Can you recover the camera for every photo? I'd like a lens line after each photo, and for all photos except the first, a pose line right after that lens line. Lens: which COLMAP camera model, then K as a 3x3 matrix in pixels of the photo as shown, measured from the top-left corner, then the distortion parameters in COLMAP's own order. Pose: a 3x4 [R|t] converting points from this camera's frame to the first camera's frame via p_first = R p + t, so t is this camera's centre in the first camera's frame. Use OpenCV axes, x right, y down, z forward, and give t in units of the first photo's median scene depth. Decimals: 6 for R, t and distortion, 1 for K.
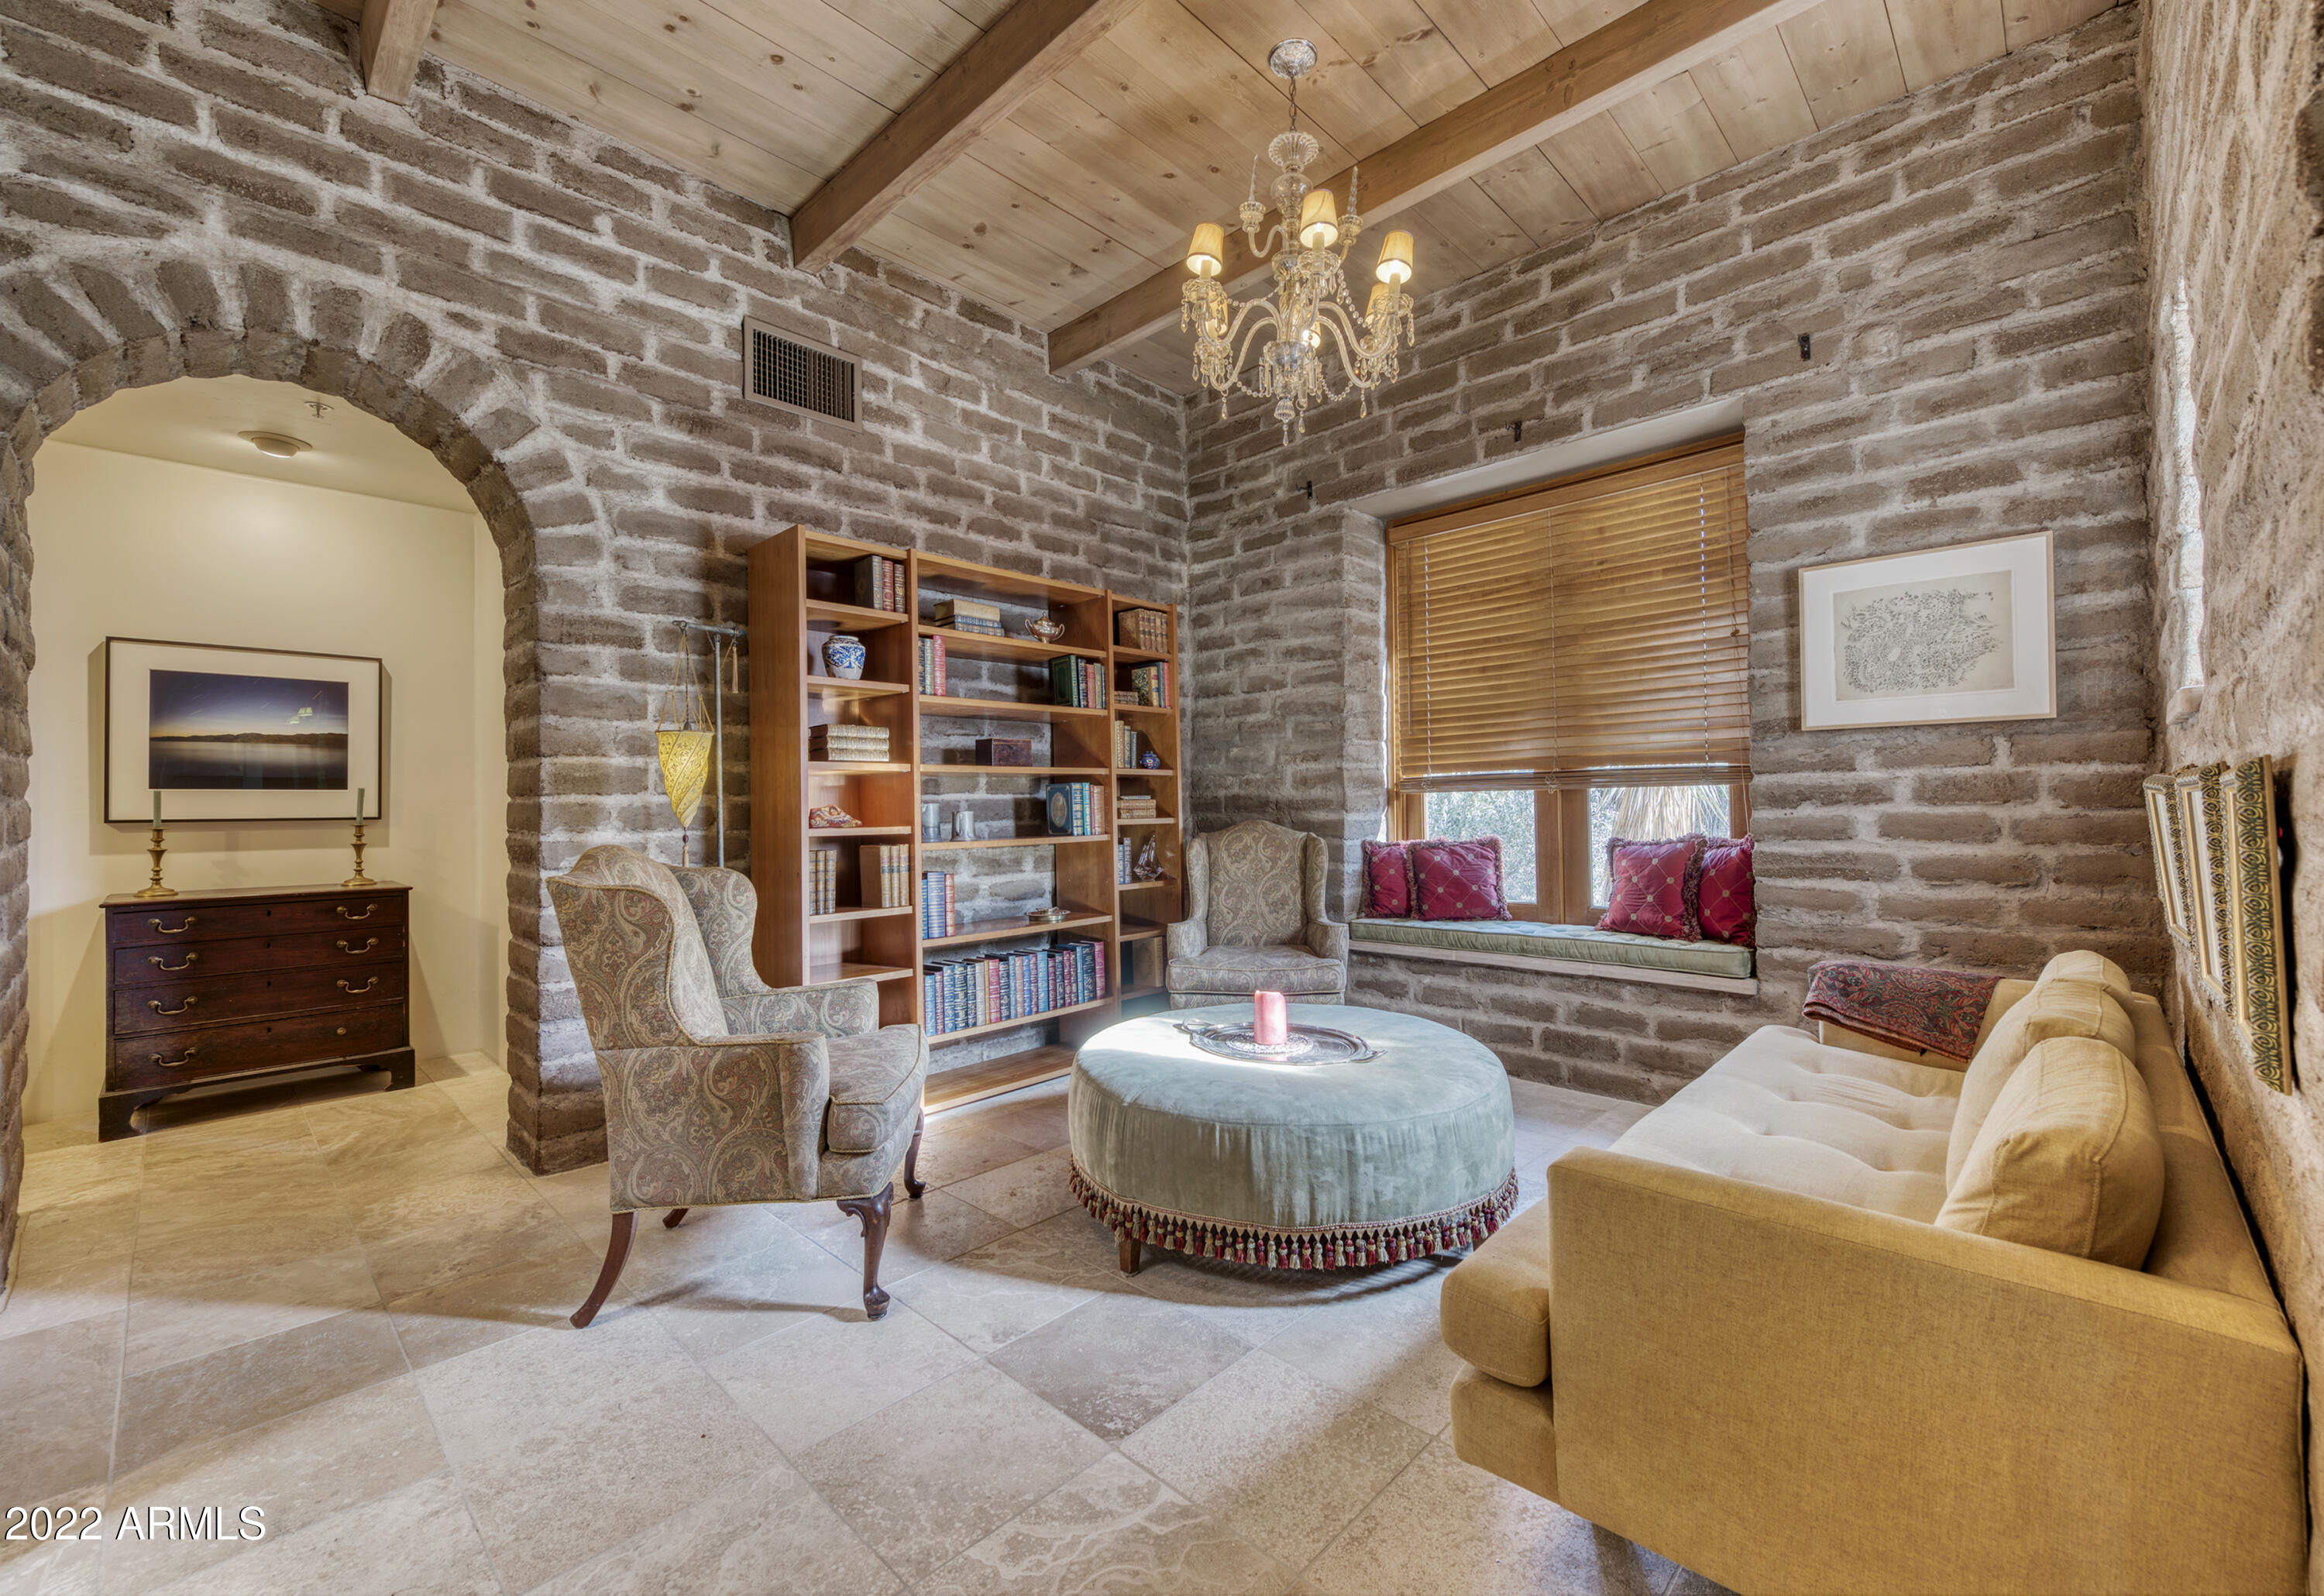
lens RADIAL K [[936.7, 0, 1170.6], [0, 936.7, 798.6], [0, 0, 1]] dist [-0.006843, 0.000756]
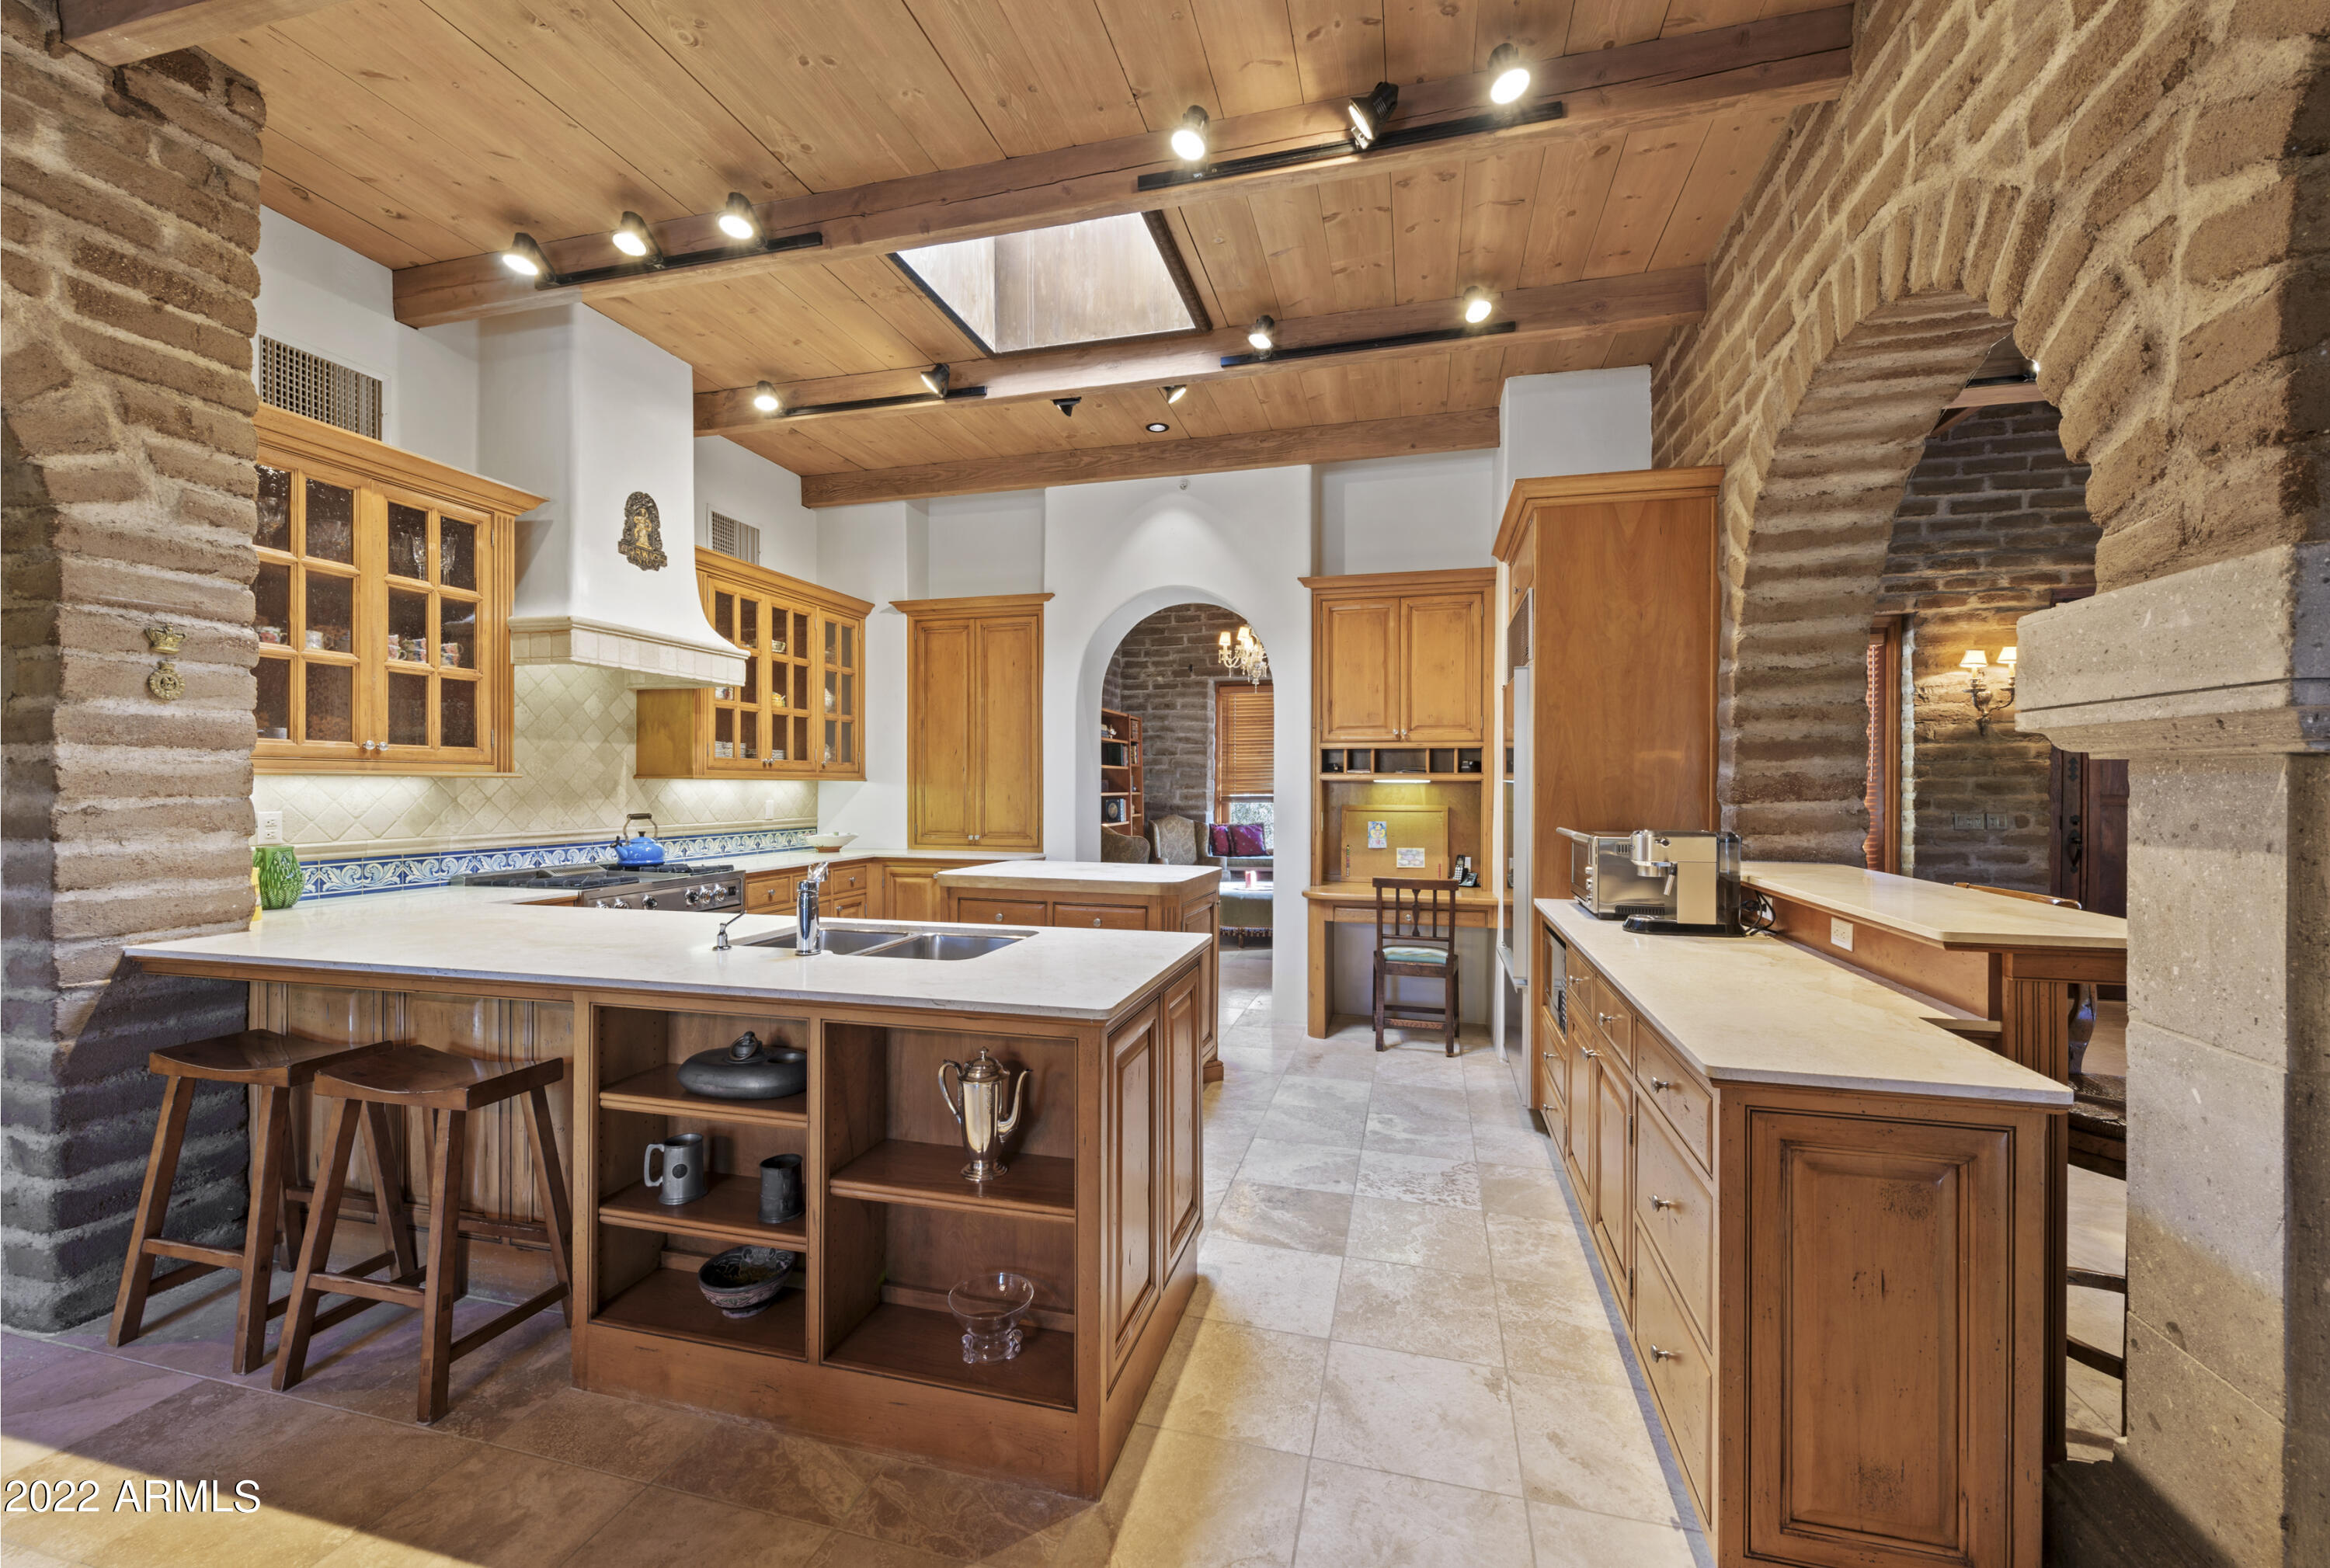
lens RADIAL K [[905.9, 0, 1209.7], [0, 905.9, 787.1], [0, 0, 1]] dist [-0.011945, 0.001562]
pose [[0.859705, 0.013915, 0.510601, -1.104861], [-0.014619, 0.999890, -0.002635, -0.045454], [-0.510581, -0.005199, 0.859814, -1.079396]]
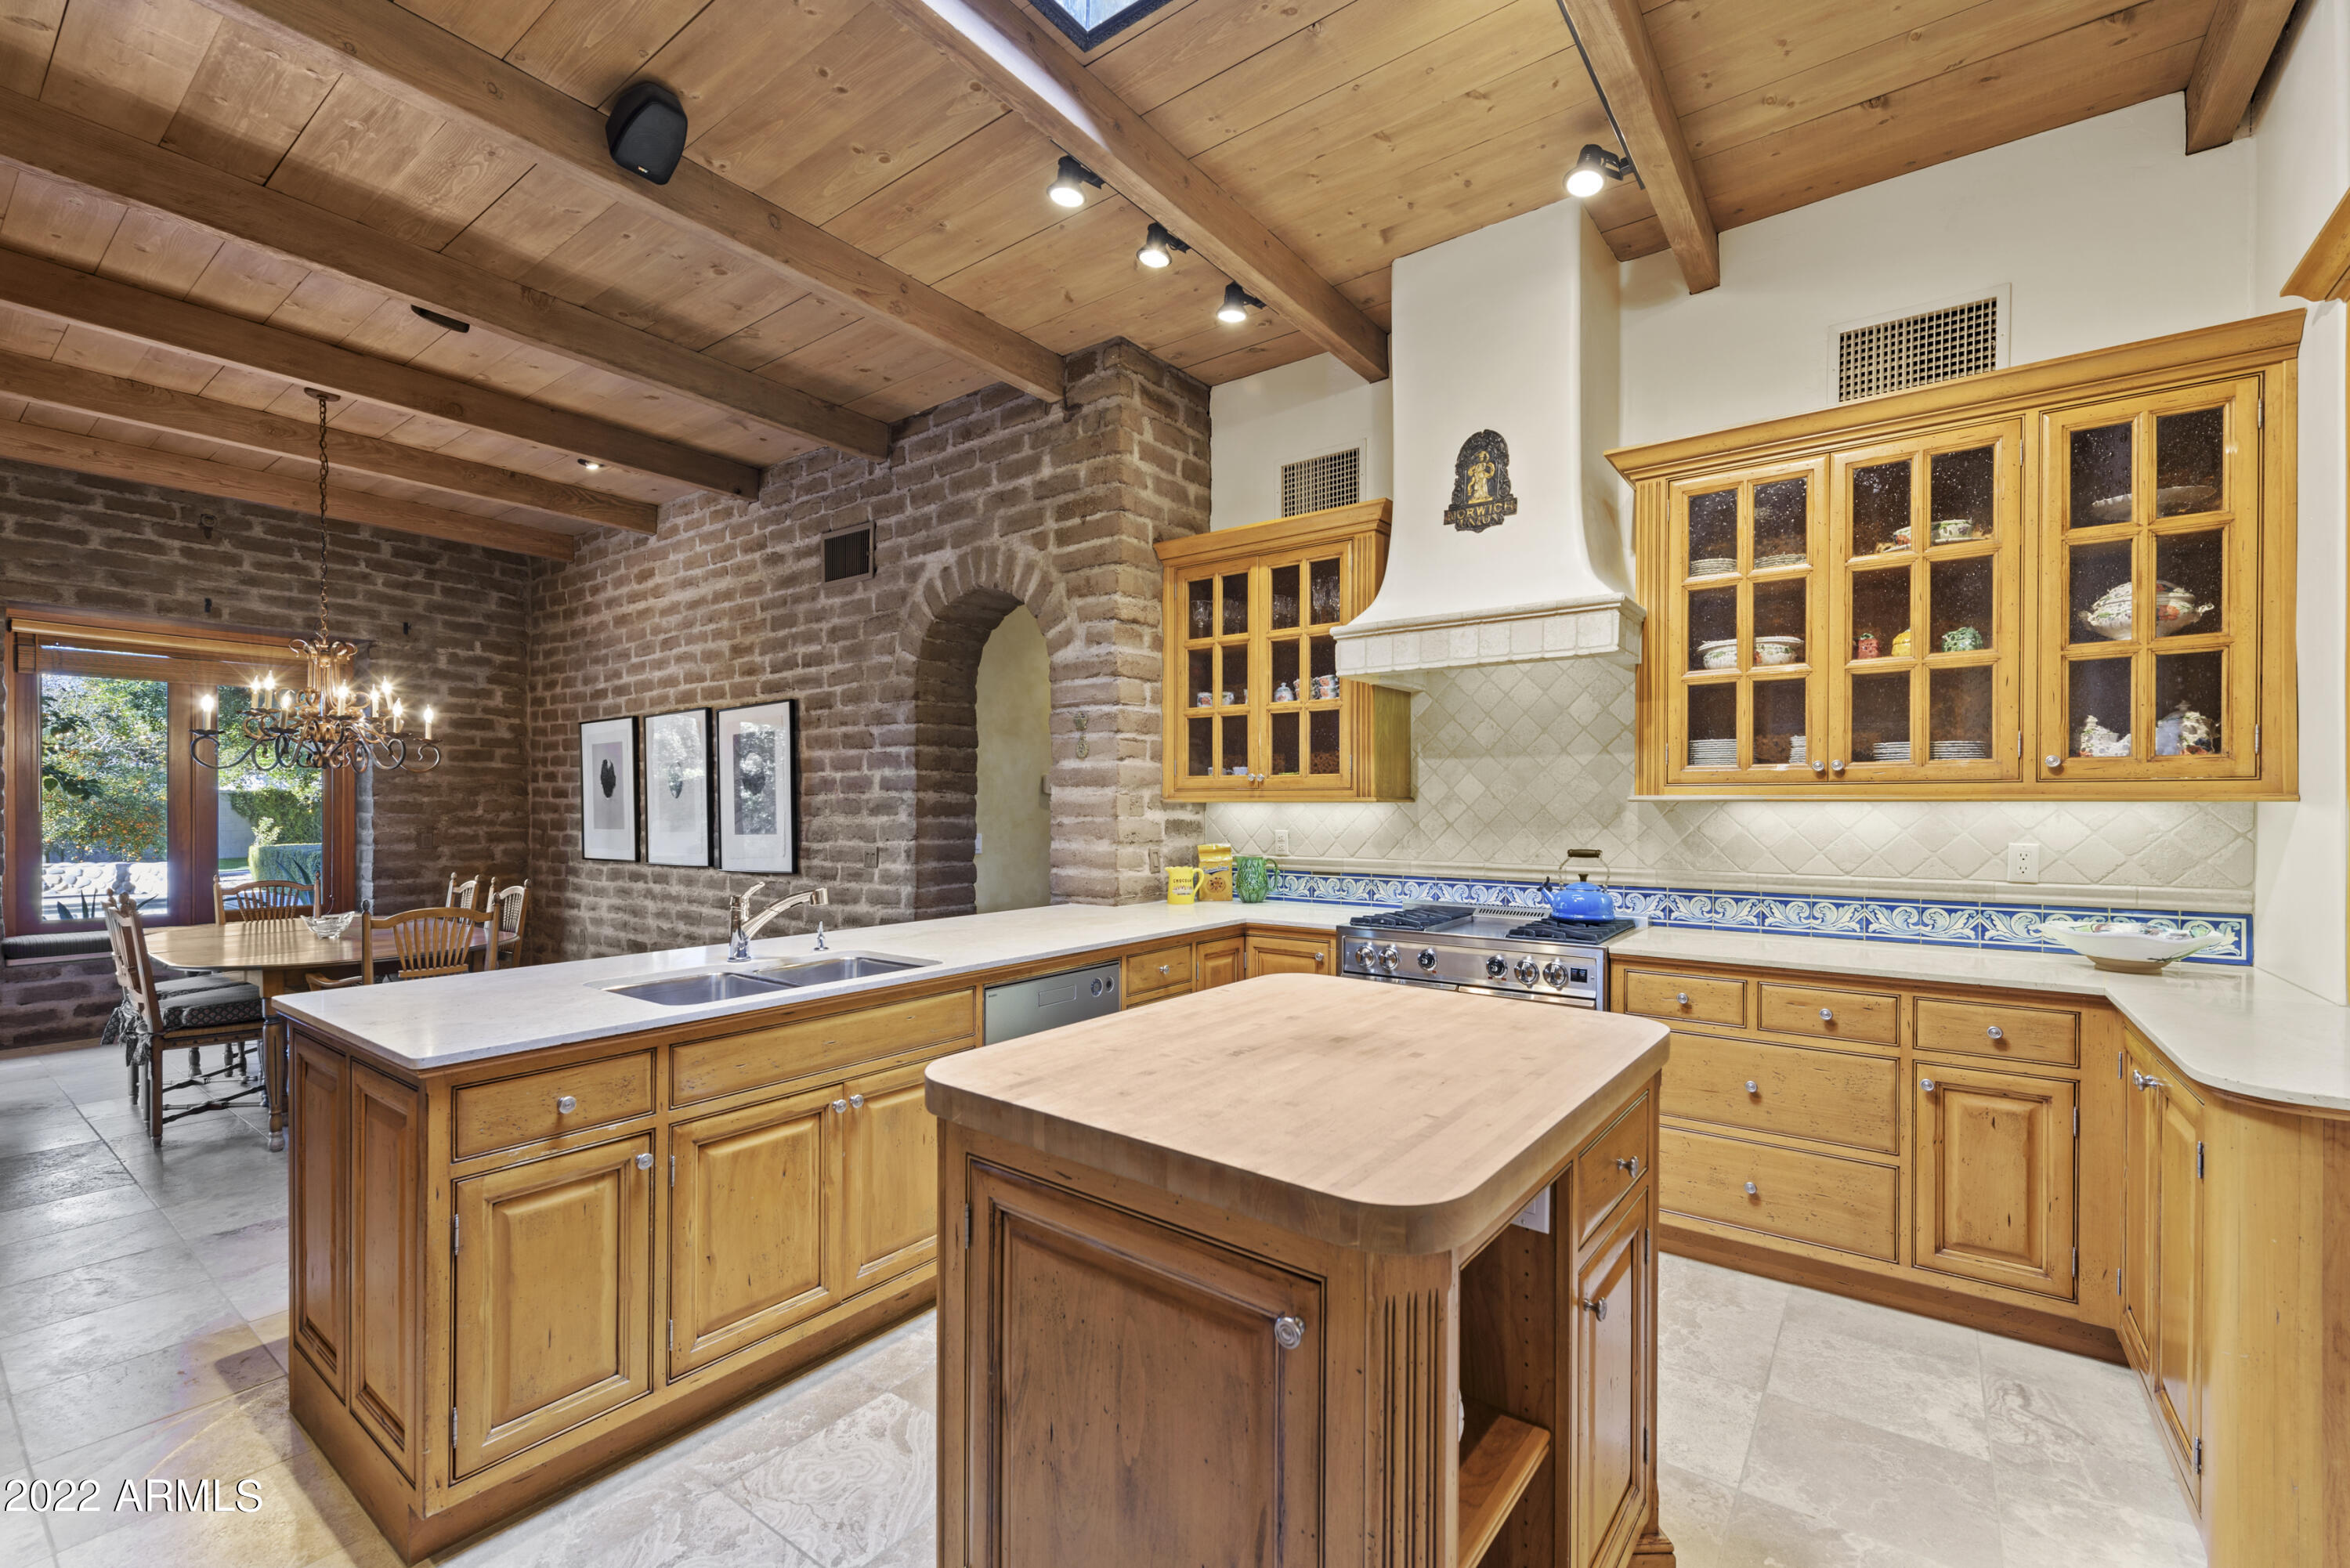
lens RADIAL K [[988.0, 0, 1153.9], [0, 988.0, 813.2], [0, 0, 1]] dist [0.012039, -0.003854]
pose [[0.111604, 0.020307, -0.993545, -0.302790], [0.000330, 0.999790, 0.020471, -0.056630], [0.993753, -0.002613, 0.111574, -0.251220]]
